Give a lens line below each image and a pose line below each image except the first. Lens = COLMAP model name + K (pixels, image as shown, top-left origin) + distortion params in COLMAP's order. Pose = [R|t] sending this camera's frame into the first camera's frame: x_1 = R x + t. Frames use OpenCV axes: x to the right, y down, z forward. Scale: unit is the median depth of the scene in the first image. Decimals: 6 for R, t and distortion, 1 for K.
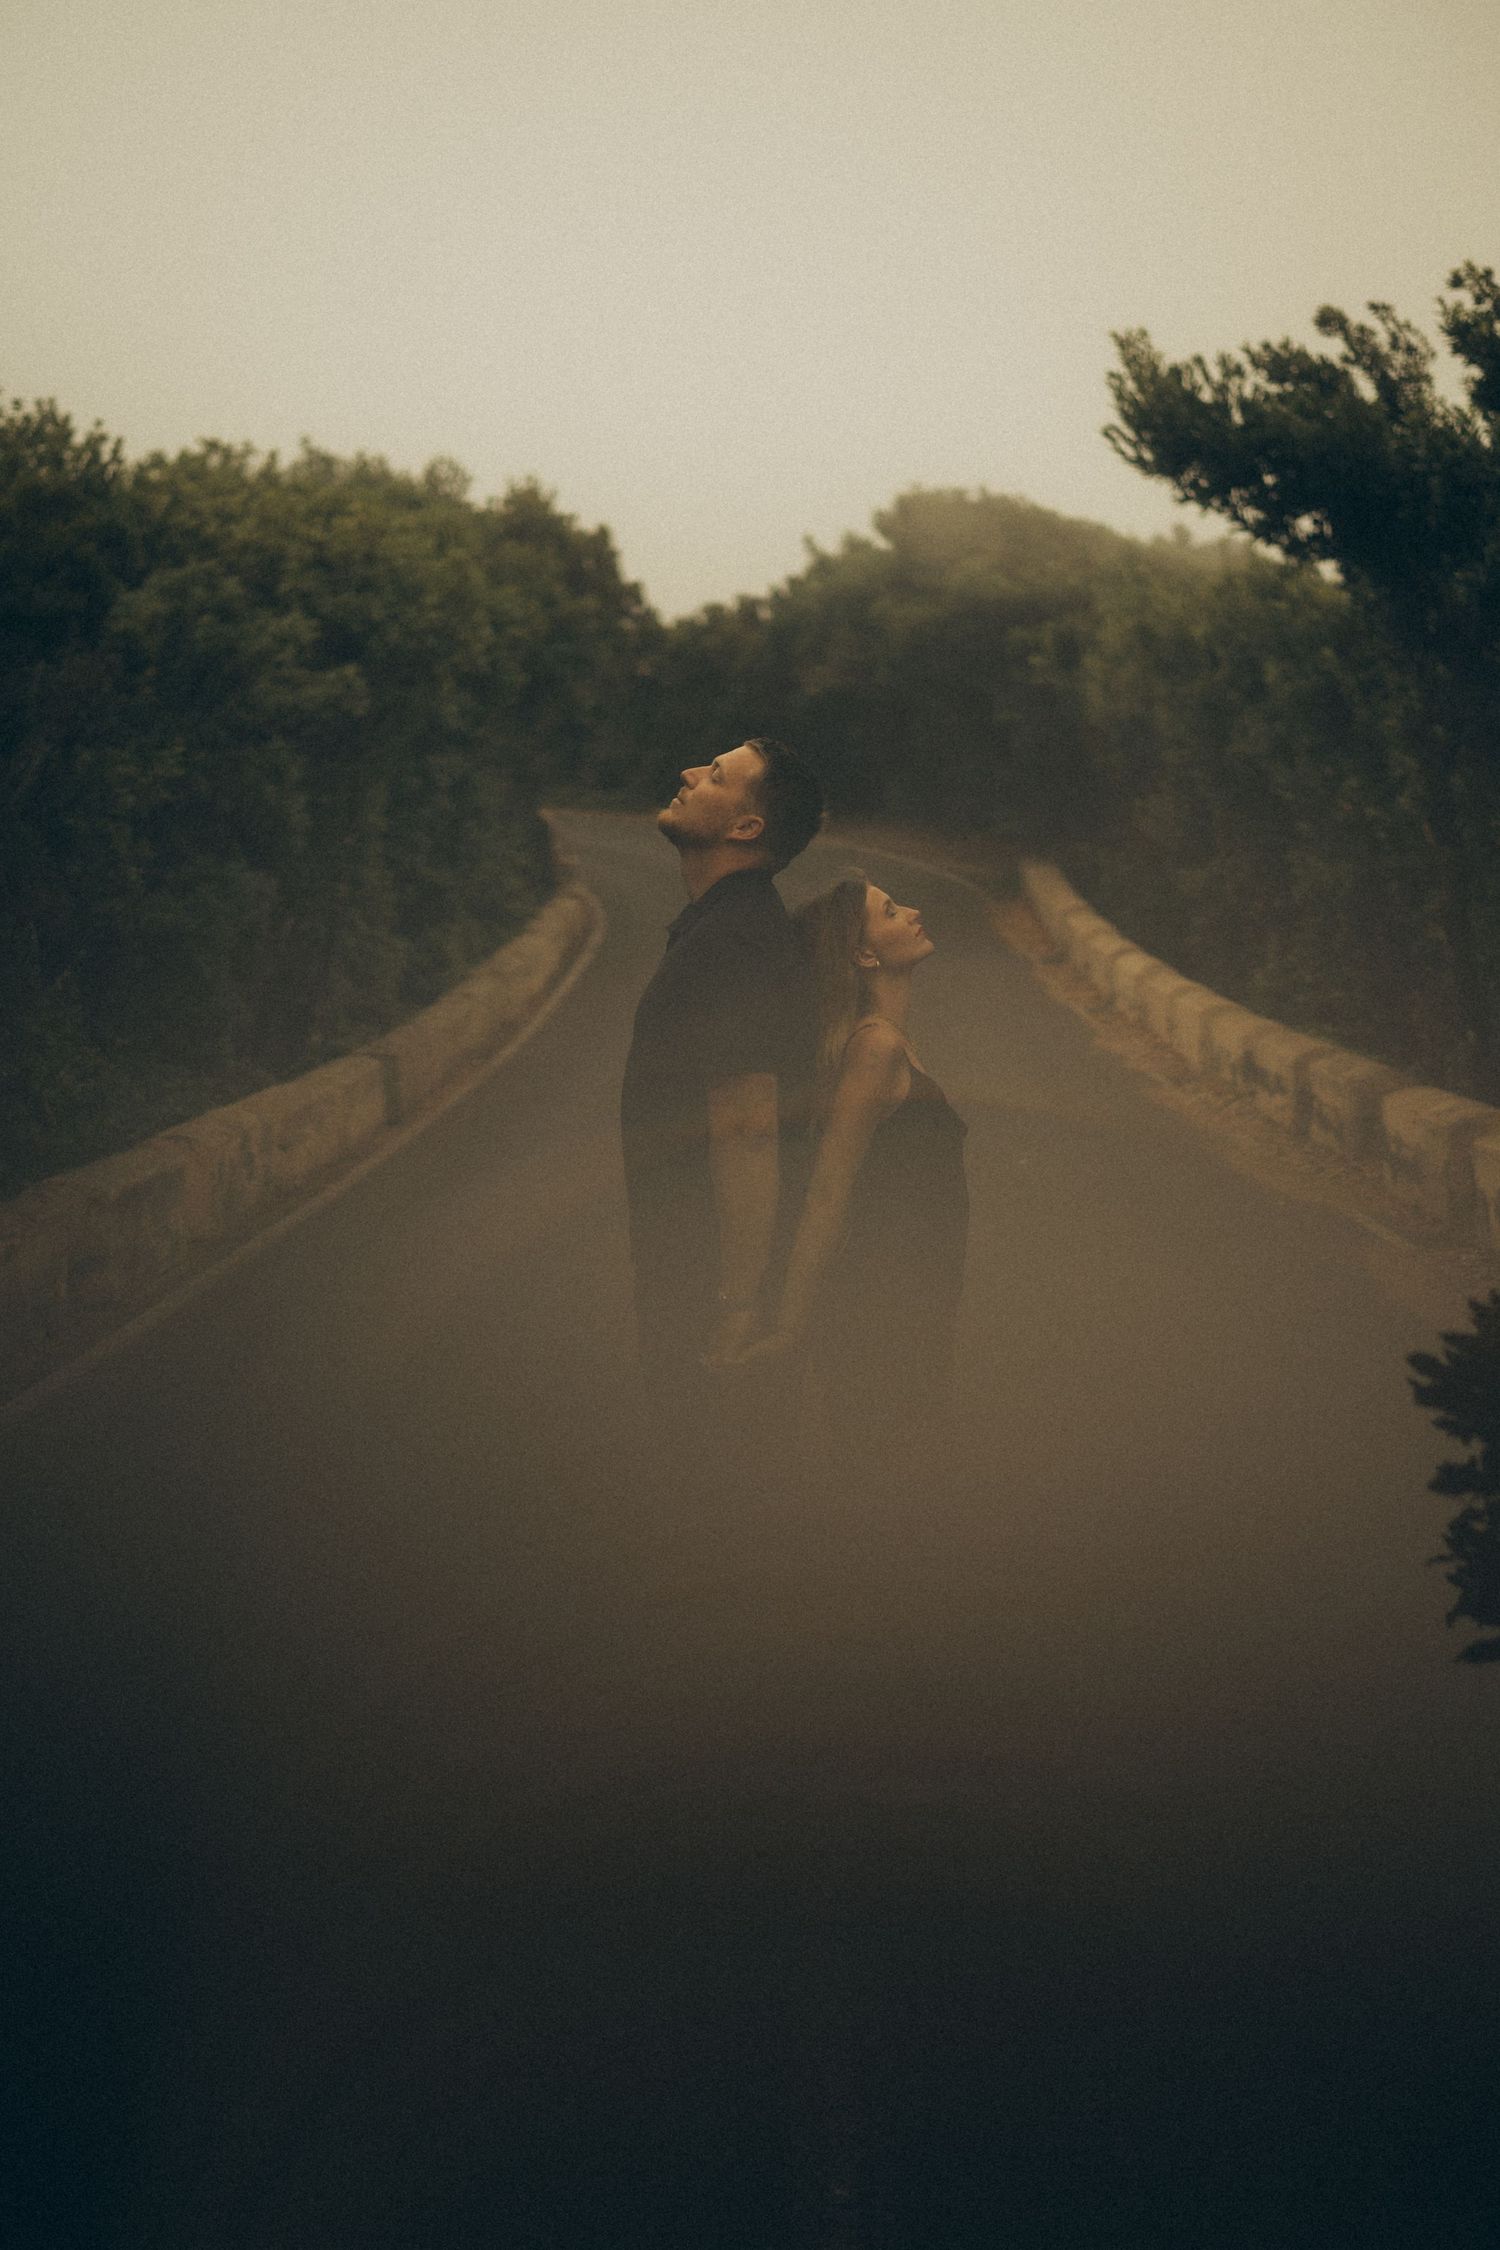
lens RADIAL K [[3602.1, 0, 750.0], [0, 3602.1, 1125.0], [0, 0, 1]] dist [0.003590, -0.040242]
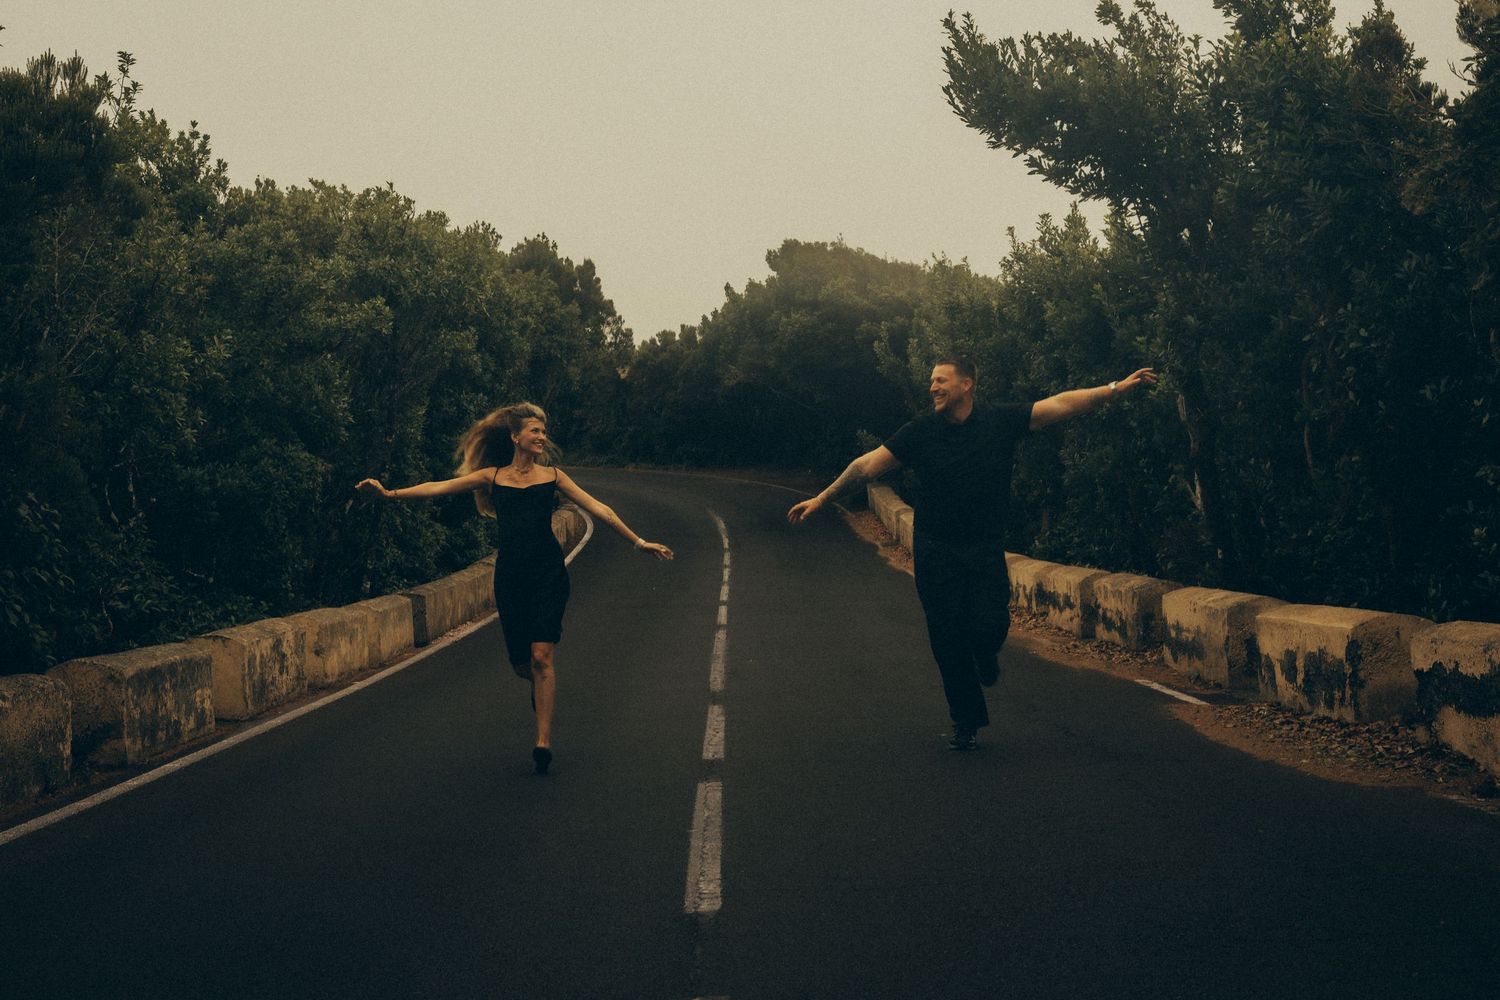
lens RADIAL K [[2187.2, 0, 792.0], [0, 2187.2, 451.0], [0, 0, 1]] dist [0.206009, -0.023656]
pose [[0.998995, -0.007150, 0.044237, 0.005918], [0.011782, 0.994364, -0.105366, 0.017057], [-0.043234, 0.105781, 0.993449, 0.161506]]
